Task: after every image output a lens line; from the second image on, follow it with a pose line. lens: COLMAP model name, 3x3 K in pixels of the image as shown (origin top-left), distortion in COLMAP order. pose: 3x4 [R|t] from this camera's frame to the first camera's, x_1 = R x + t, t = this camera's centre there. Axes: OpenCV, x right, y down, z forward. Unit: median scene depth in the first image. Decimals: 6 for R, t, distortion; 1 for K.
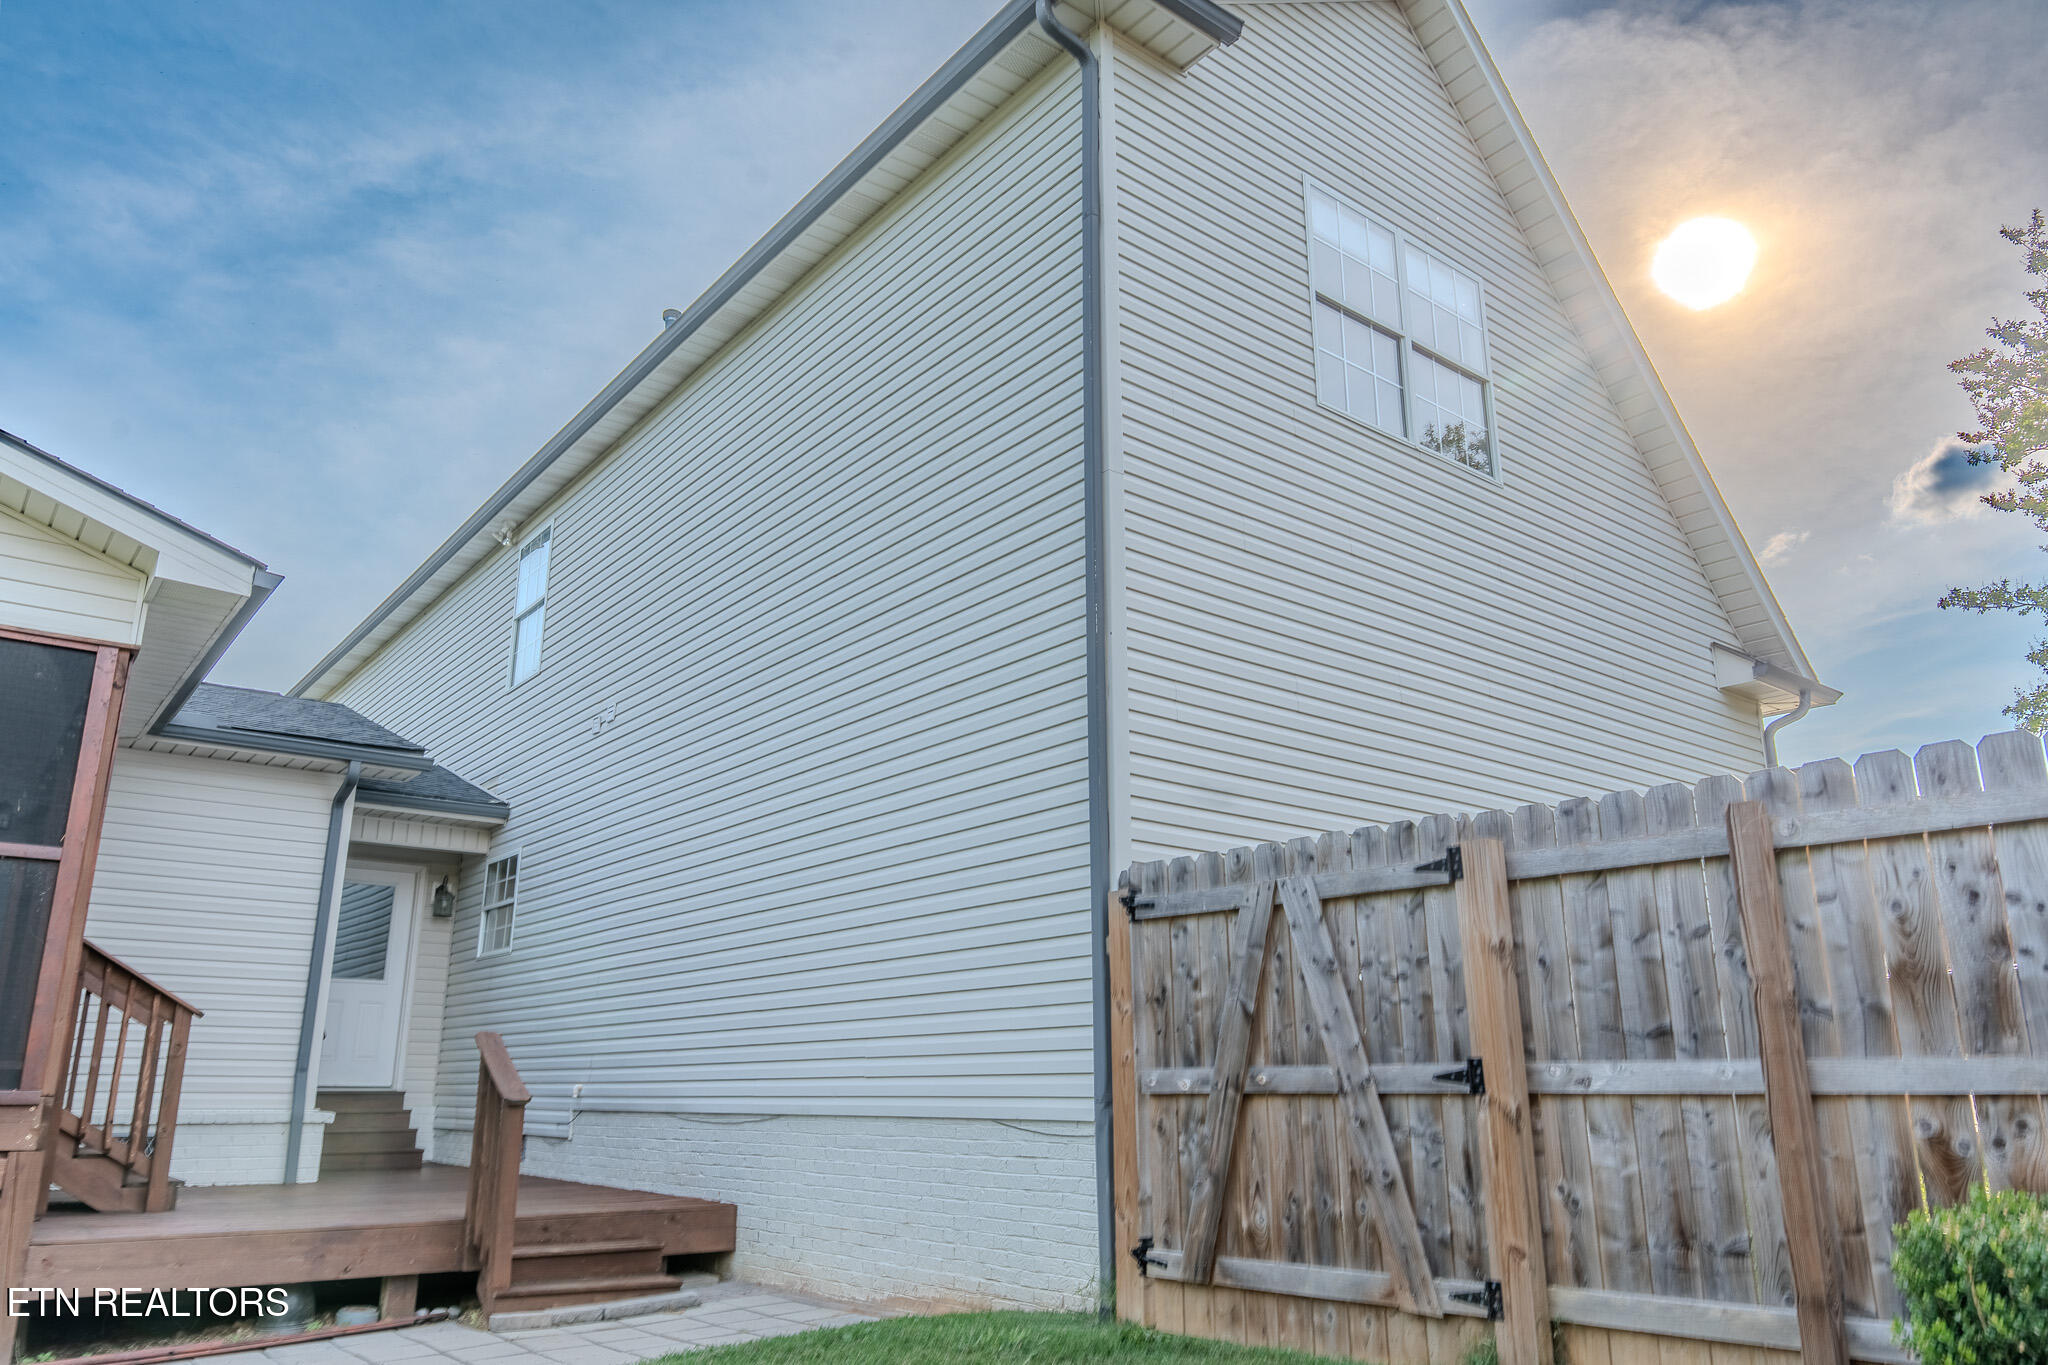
lens RADIAL K [[1413.3, 0, 998.0], [0, 1413.3, 693.9], [0, 0, 1]] dist [0.027470, -0.022907]
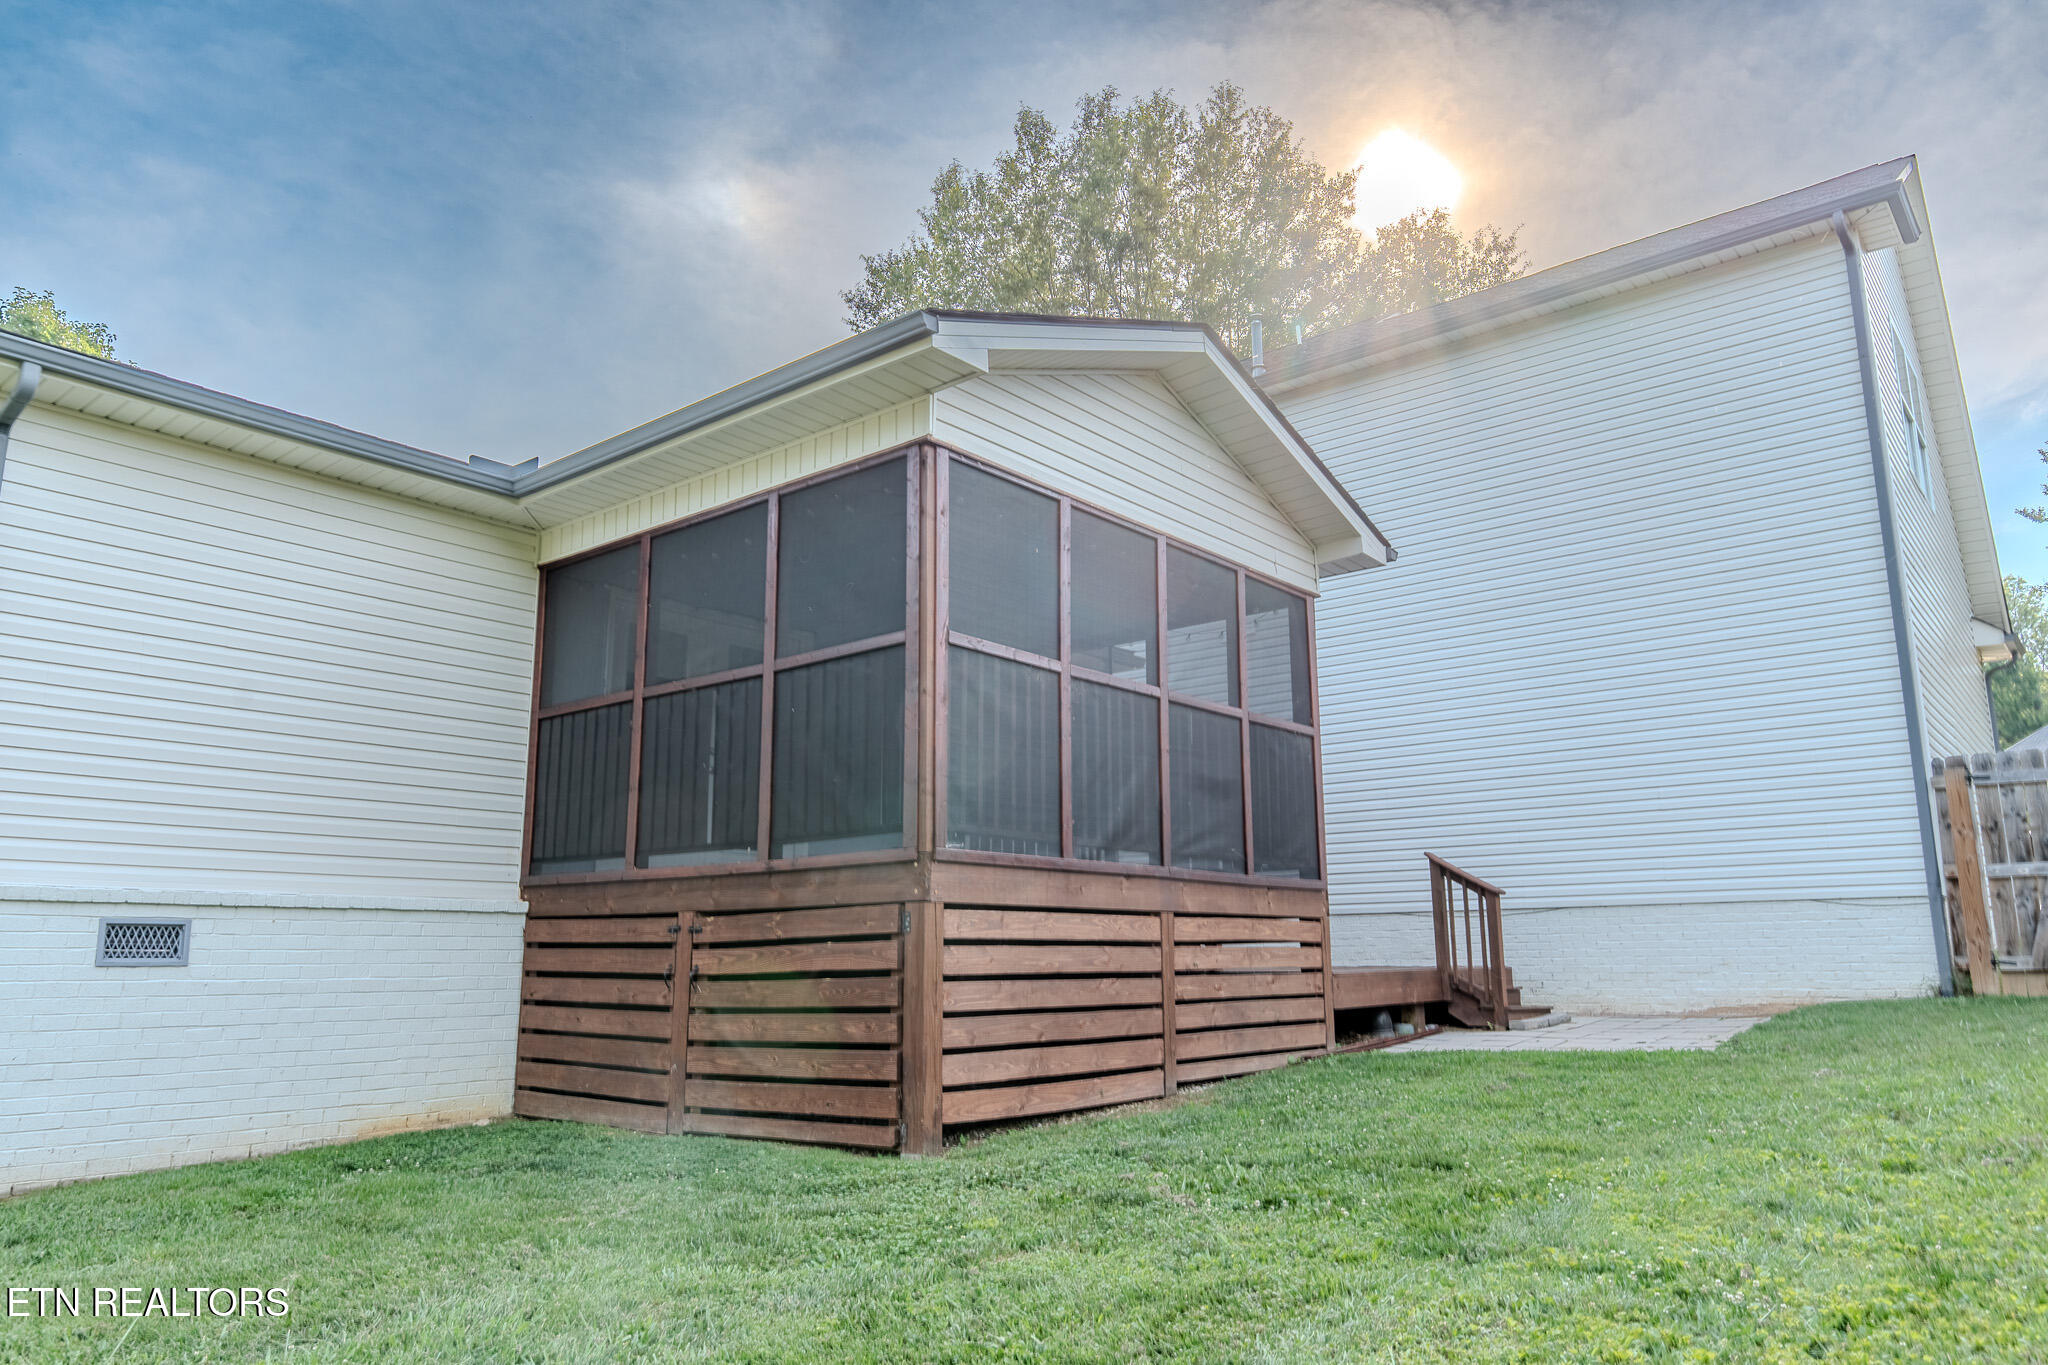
lens RADIAL K [[1383.2, 0, 1025.7], [0, 1383.2, 675.1], [0, 0, 1]] dist [-0.009613, -0.001221]
pose [[0.974173, 0.033056, 0.223369, -1.083449], [-0.049859, 0.996300, 0.070009, -0.032968], [-0.220228, -0.079338, 0.972217, -0.322296]]
